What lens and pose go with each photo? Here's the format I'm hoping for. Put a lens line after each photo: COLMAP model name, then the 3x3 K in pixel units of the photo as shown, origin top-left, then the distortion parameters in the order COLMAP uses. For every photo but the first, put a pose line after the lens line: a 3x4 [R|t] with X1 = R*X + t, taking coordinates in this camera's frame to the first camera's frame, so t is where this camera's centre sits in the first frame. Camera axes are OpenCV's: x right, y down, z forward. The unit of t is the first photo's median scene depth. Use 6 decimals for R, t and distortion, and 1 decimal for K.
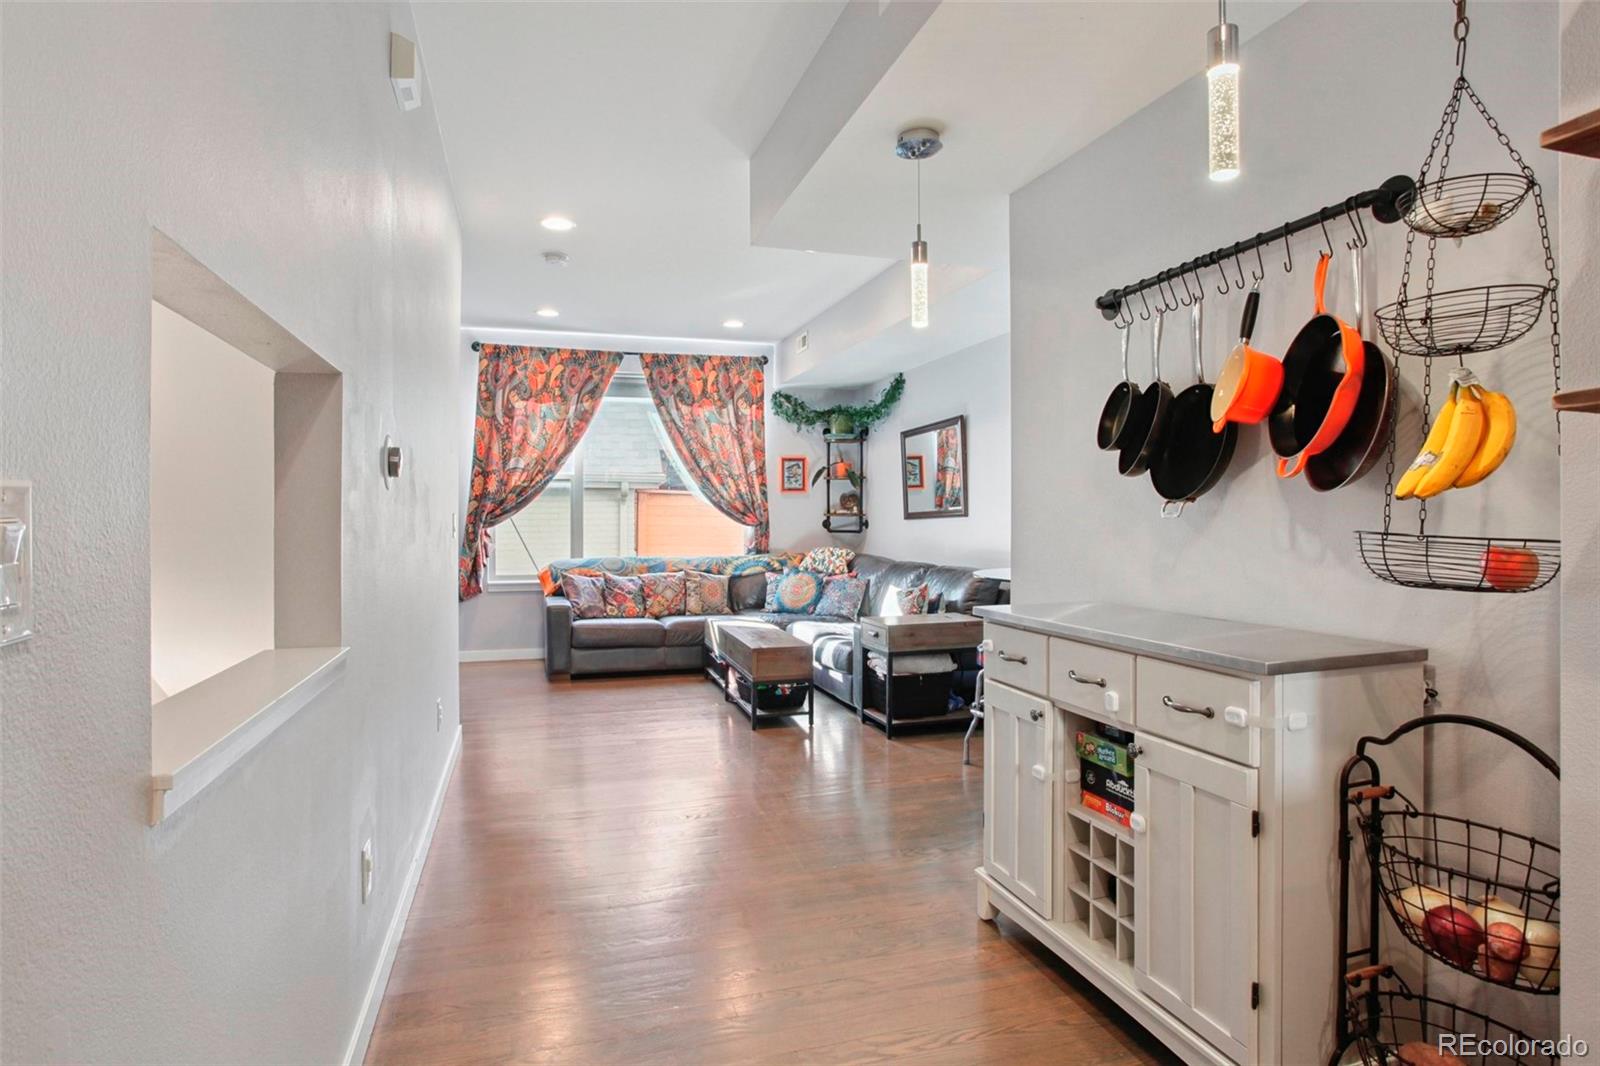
lens RADIAL K [[838.8, 0, 782.8], [0, 838.8, 512.7], [0, 0, 1]] dist [-0.034321, 0.015802]
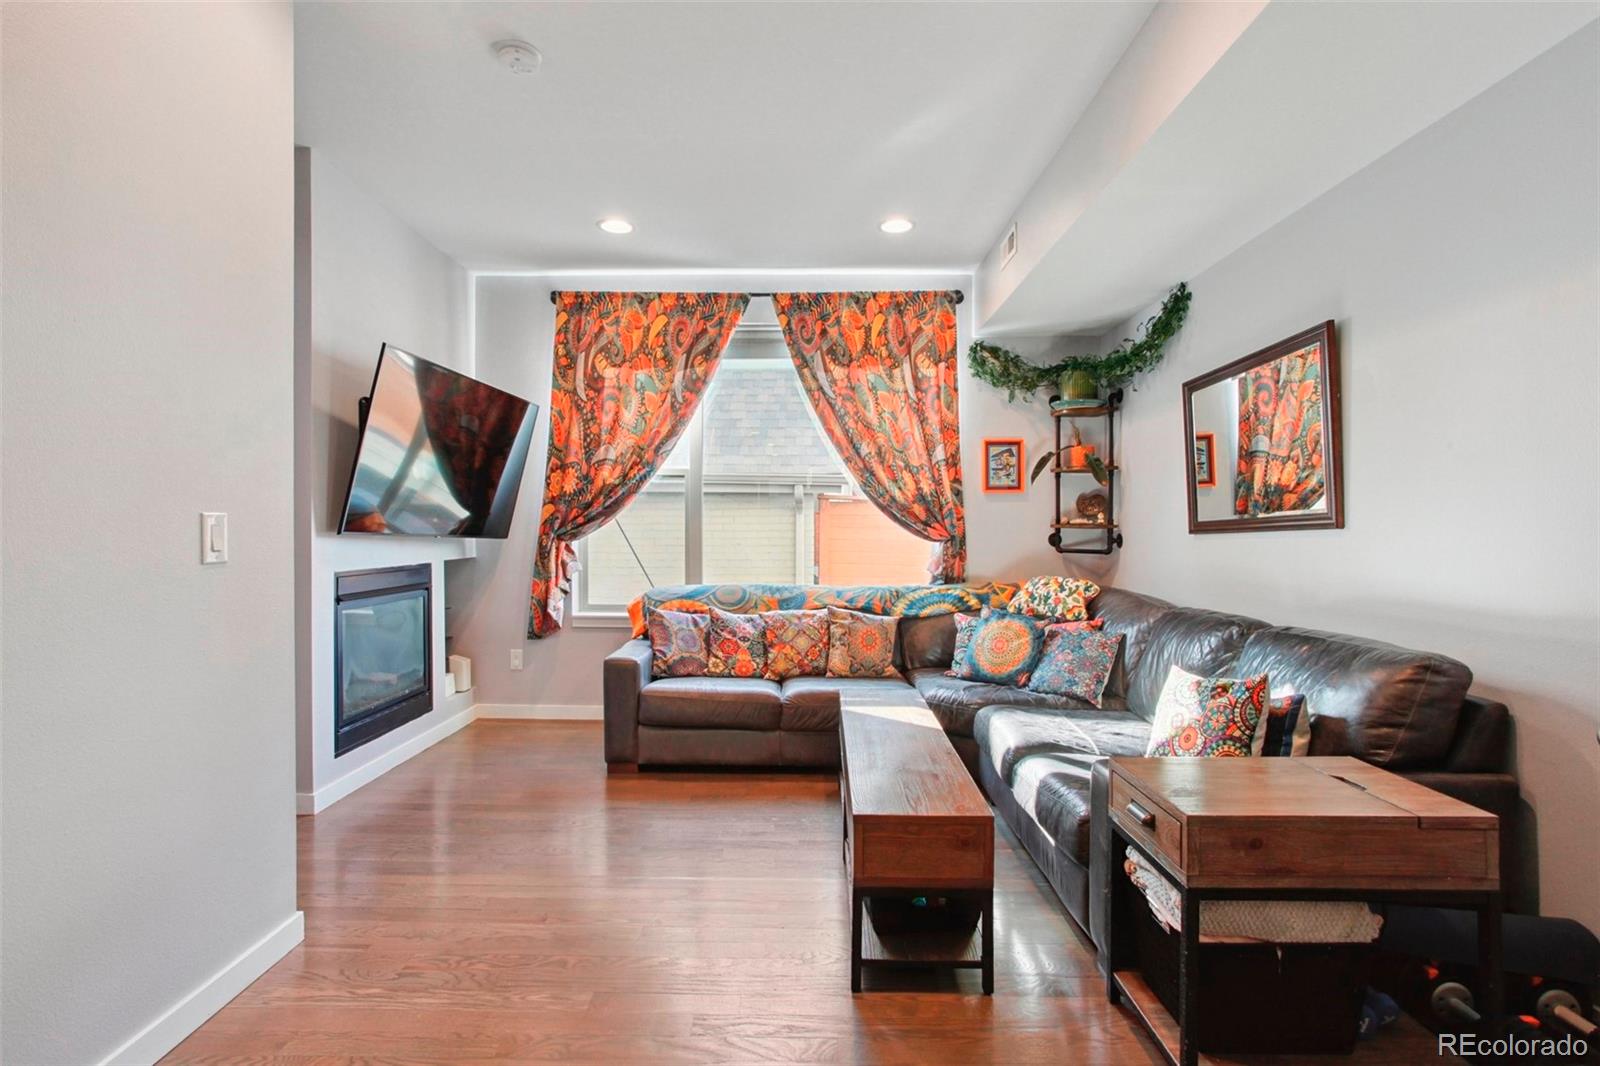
lens RADIAL K [[796.2, 0, 788.3], [0, 796.2, 522.0], [0, 0, 1]] dist [-0.041699, 0.015561]
pose [[0.957171, 0.002305, -0.289514, 0.035101], [-0.004403, 0.999969, -0.006596, 0.004965], [0.289490, 0.007588, 0.957151, 0.377737]]
